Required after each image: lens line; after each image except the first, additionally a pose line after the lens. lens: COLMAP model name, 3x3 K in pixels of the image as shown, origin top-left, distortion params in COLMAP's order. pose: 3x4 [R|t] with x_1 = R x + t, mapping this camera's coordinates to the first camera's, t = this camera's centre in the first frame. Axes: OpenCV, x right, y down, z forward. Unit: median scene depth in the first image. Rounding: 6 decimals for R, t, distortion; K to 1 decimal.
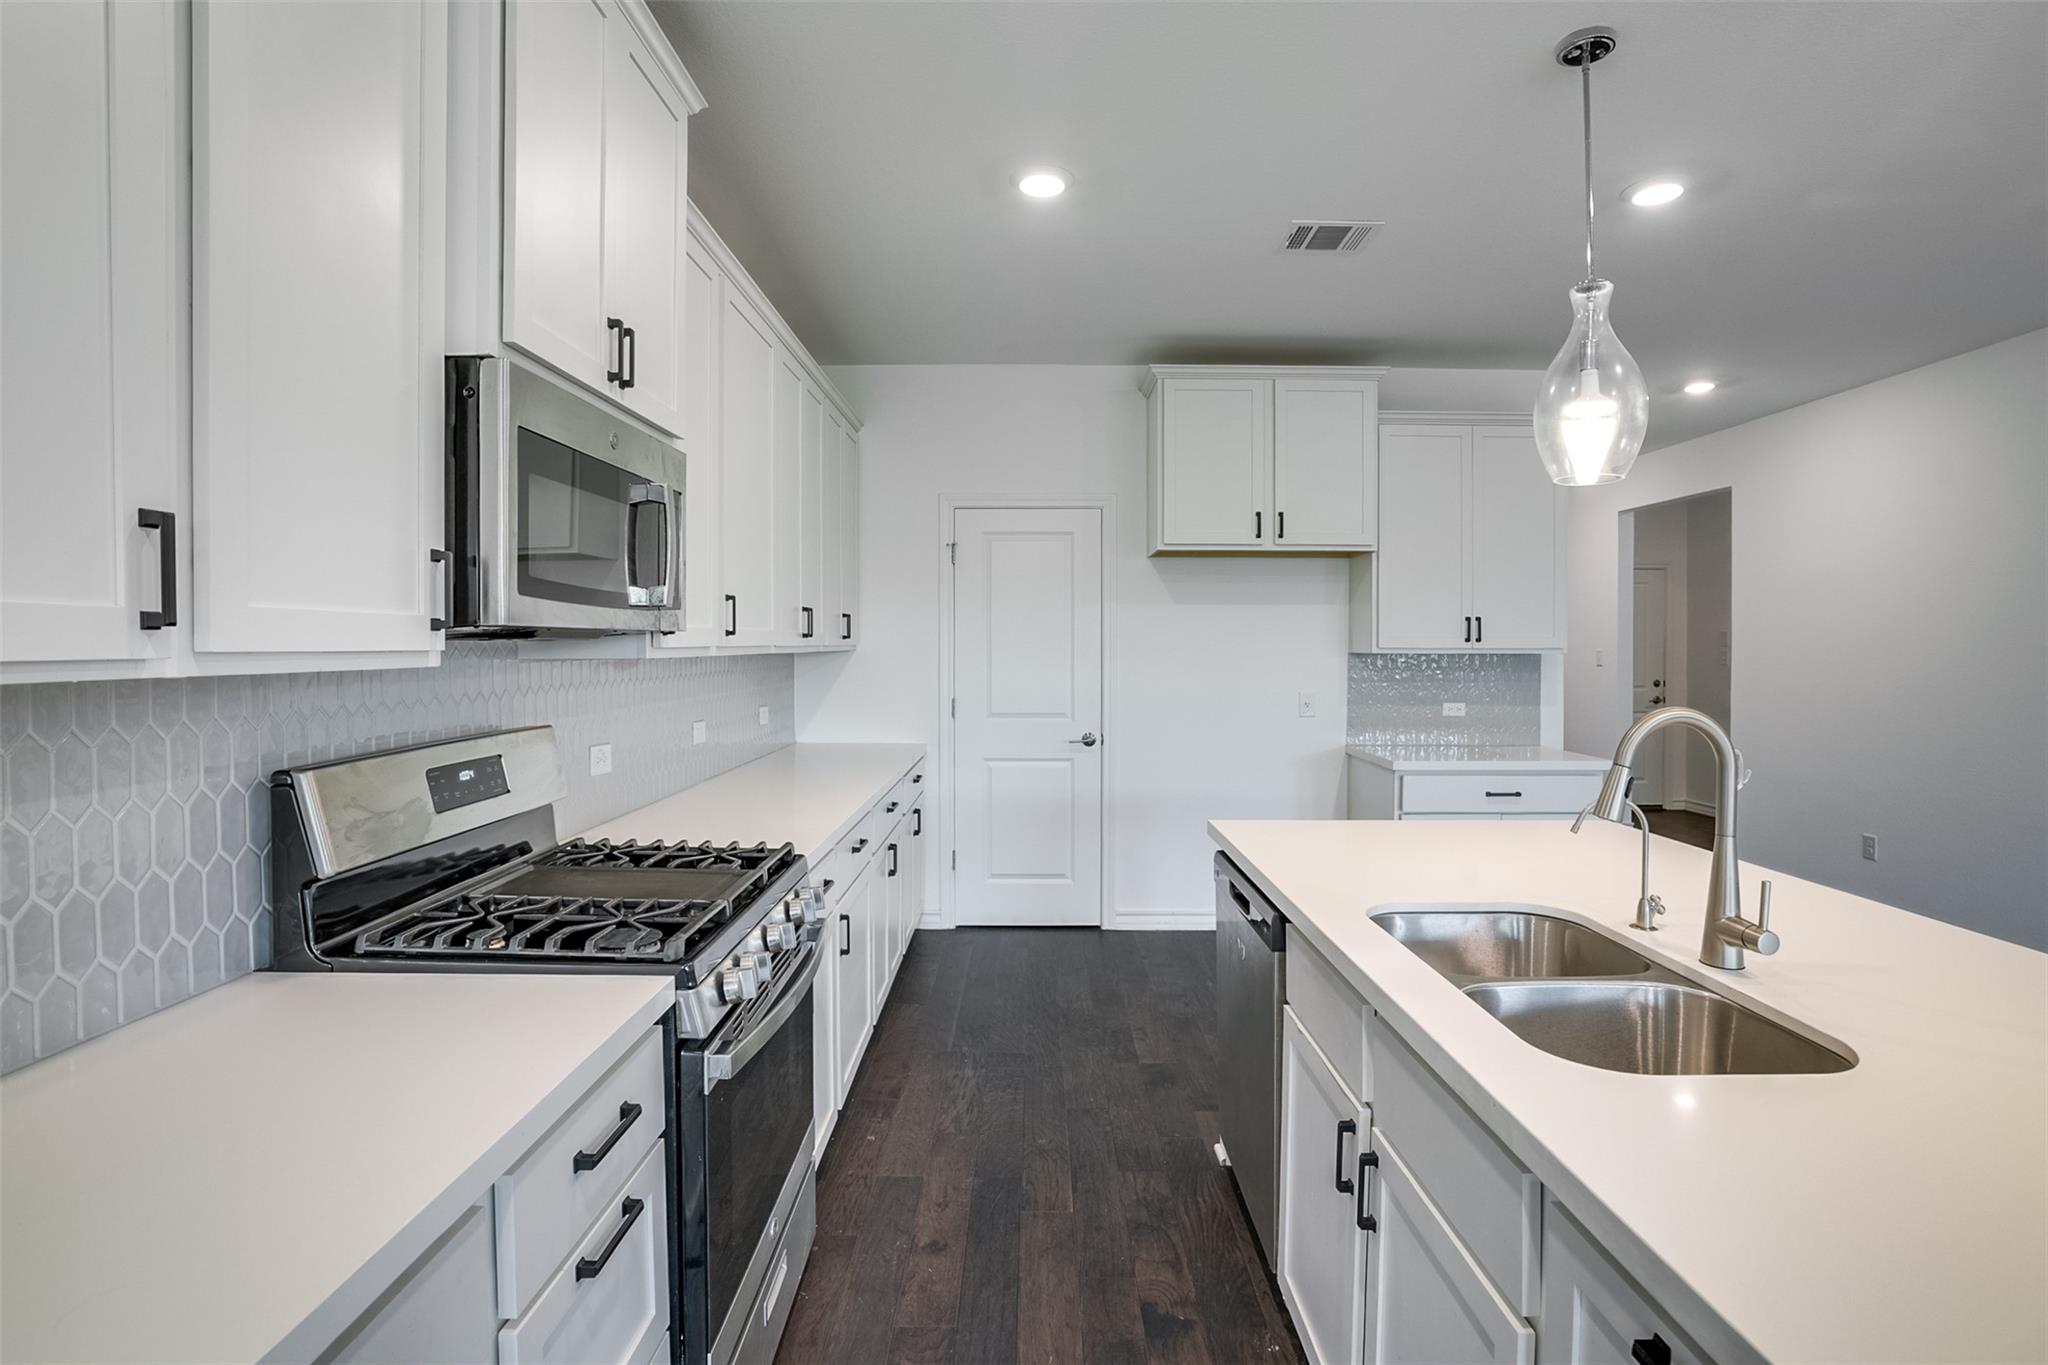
lens RADIAL K [[1005.1, 0, 1044.5], [0, 1005.1, 665.3], [0, 0, 1]] dist [-0.033718, 0.008005]
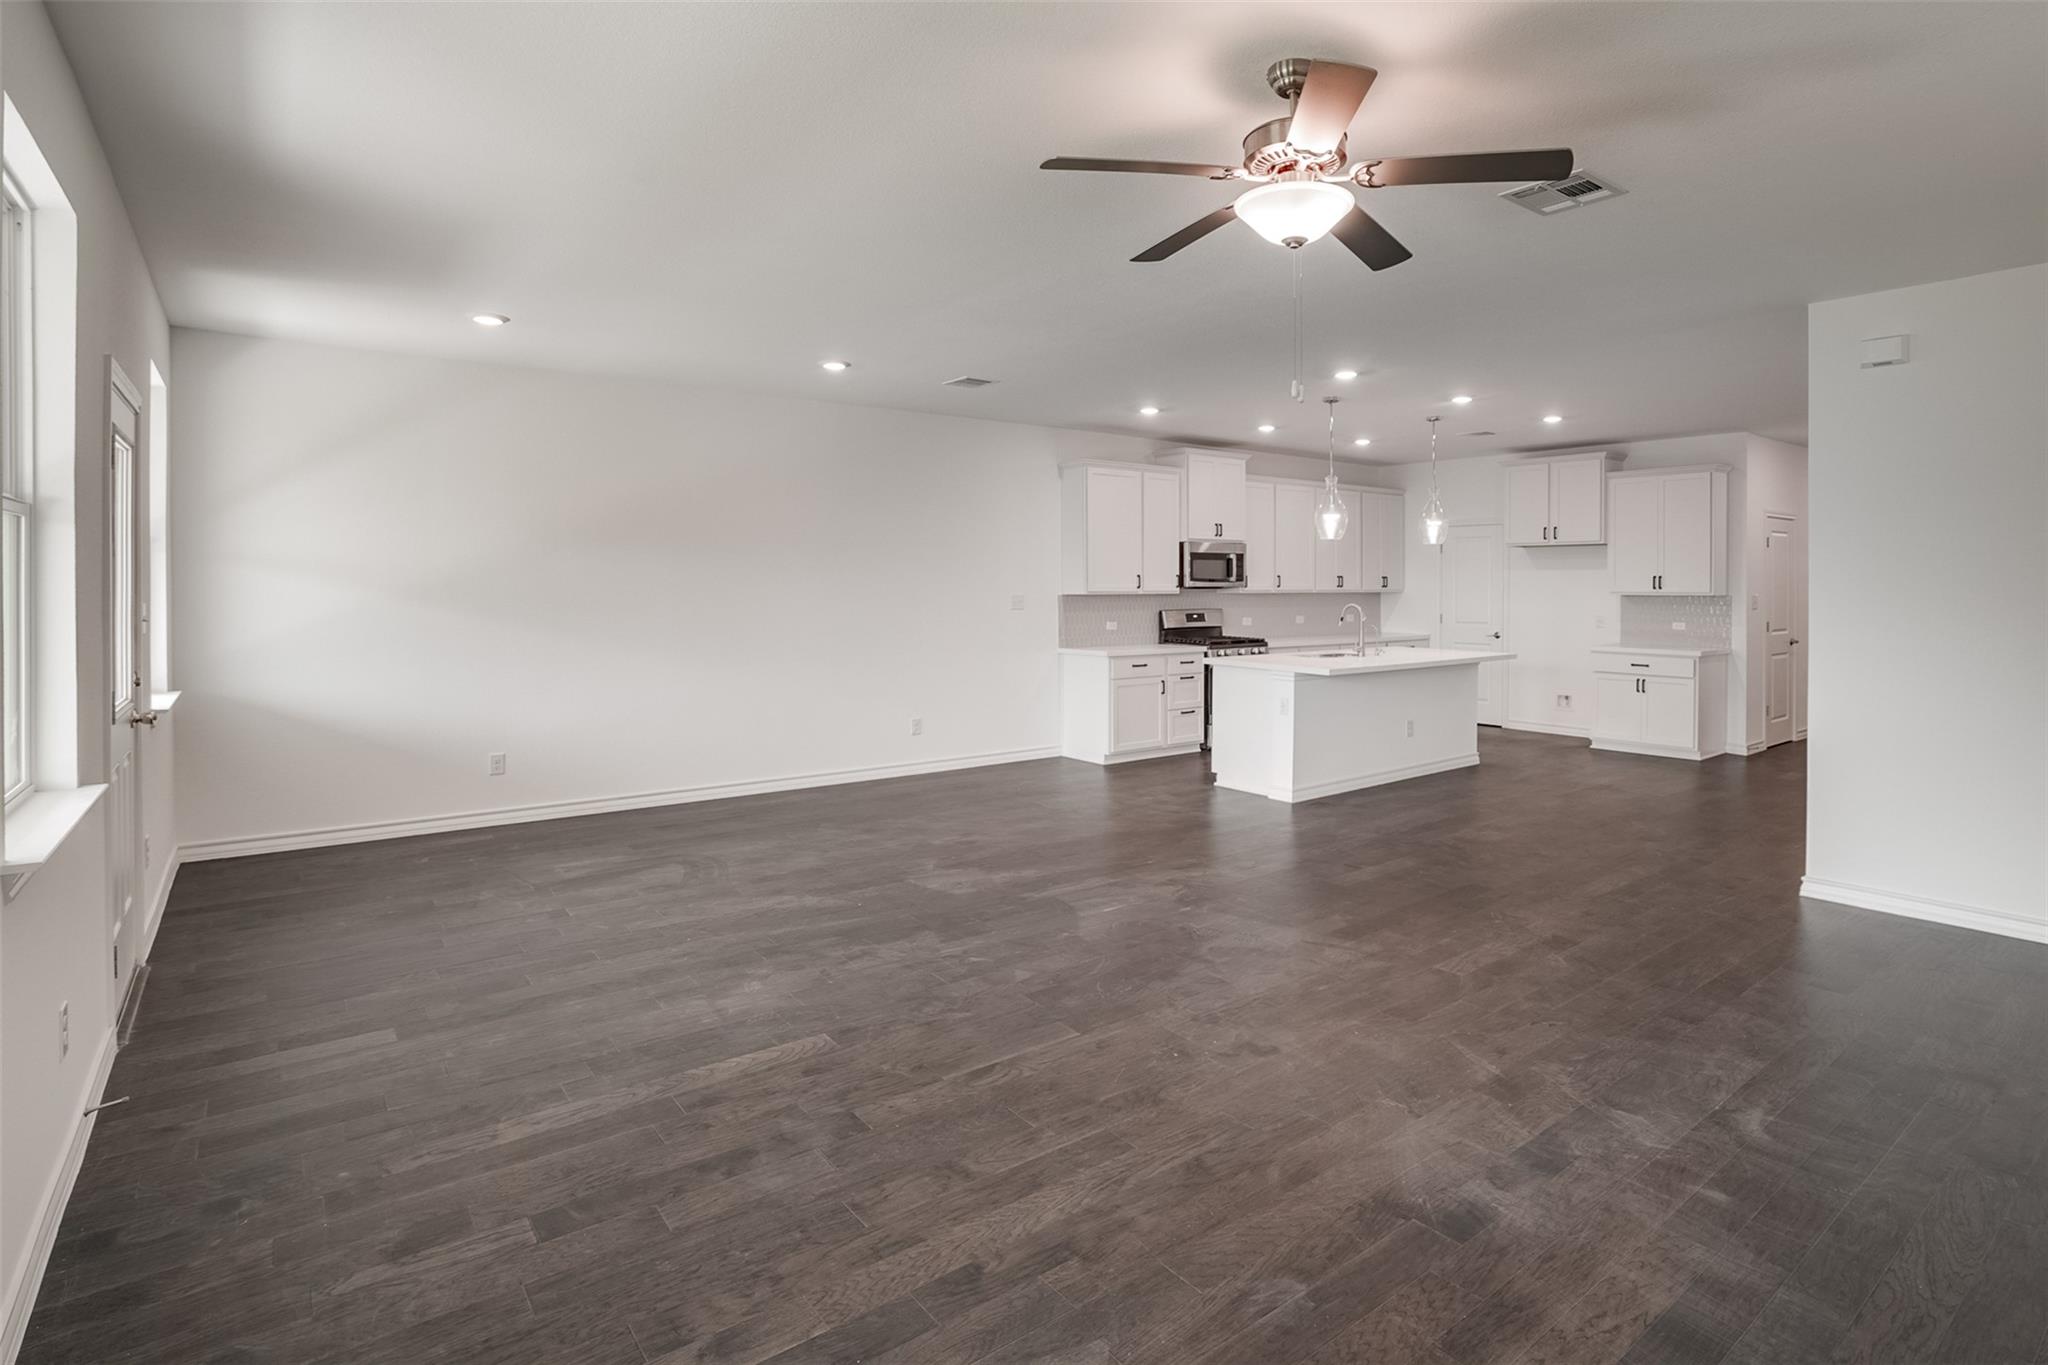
lens RADIAL K [[1005.1, 0, 1127.0], [0, 1005.1, 598.1], [0, 0, 1]] dist [-0.033718, 0.008005]
pose [[0.634834, 0.010185, -0.772582, 1.271580], [-0.016938, 0.999856, -0.000737, 0.012852], [0.772463, 0.013554, 0.634915, -1.012650]]
